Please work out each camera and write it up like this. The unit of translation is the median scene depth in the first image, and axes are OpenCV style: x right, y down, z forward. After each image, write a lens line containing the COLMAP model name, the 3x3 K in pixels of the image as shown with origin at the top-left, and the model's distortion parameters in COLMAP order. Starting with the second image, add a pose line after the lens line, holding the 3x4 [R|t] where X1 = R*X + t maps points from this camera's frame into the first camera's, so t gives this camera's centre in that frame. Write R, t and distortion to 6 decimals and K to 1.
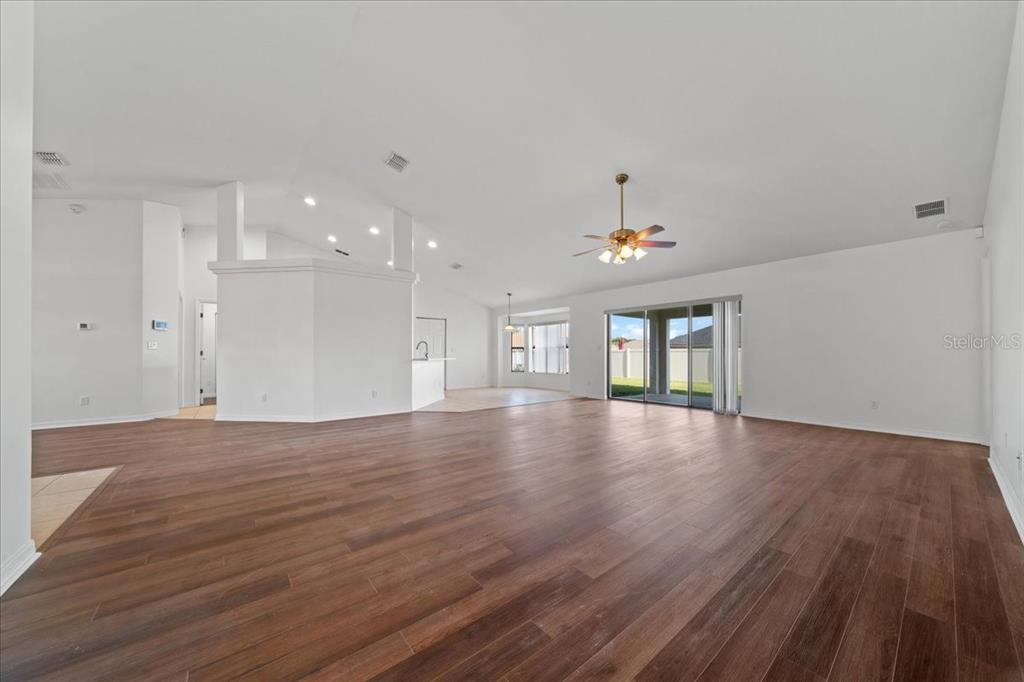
lens RADIAL K [[351.0, 0, 509.8], [0, 351.0, 343.3], [0, 0, 1]] dist [-0.008302, 0.000114]
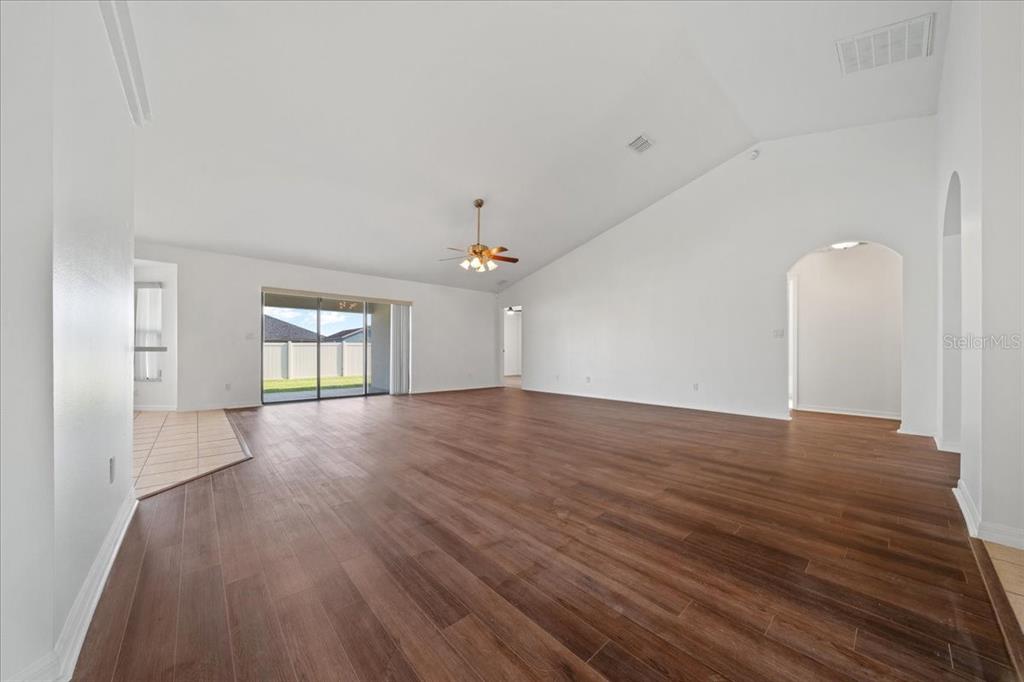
lens RADIAL K [[351.0, 0, 509.8], [0, 351.0, 343.3], [0, 0, 1]] dist [-0.008302, 0.000114]
pose [[-0.040480, 0.025182, 0.998863, -0.909965], [-0.027216, 0.999284, -0.026296, 0.052875], [-0.998810, -0.028249, -0.039765, 0.934304]]
